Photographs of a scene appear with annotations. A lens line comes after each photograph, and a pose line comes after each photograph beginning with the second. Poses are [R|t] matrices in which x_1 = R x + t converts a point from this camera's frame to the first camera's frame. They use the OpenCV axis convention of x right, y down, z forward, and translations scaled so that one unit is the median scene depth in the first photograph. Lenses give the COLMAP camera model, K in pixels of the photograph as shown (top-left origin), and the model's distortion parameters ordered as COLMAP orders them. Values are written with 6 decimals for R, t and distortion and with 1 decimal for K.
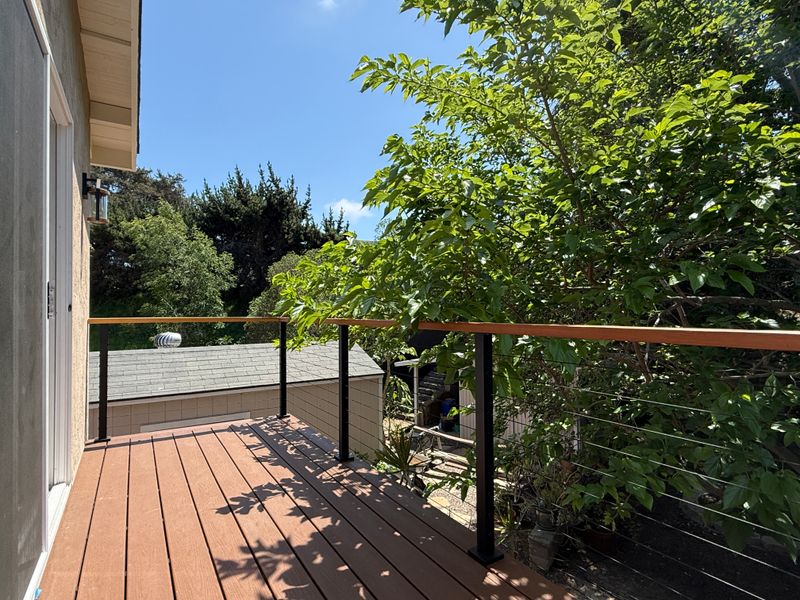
lens RADIAL K [[436.7, 0, 401.3], [0, 436.7, 300.6], [0, 0, 1]] dist [0.016204, 0.004183]
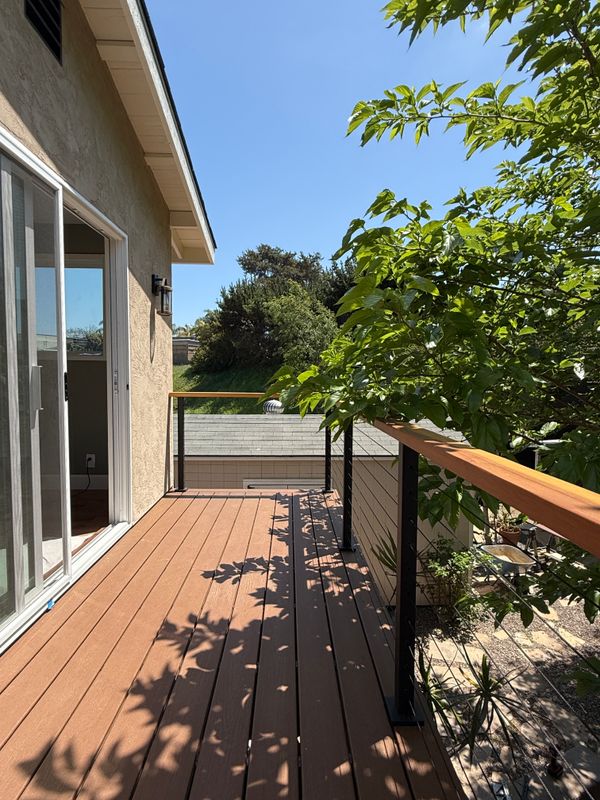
lens RADIAL K [[436.7, 0, 301.0], [0, 436.7, 397.7], [0, 0, 1]] dist [0.016204, 0.004183]
pose [[0.864465, 0.037552, -0.501288, 0.254370], [-0.003173, 0.997594, 0.069259, -0.033212], [0.502683, -0.058281, 0.862504, 0.146549]]
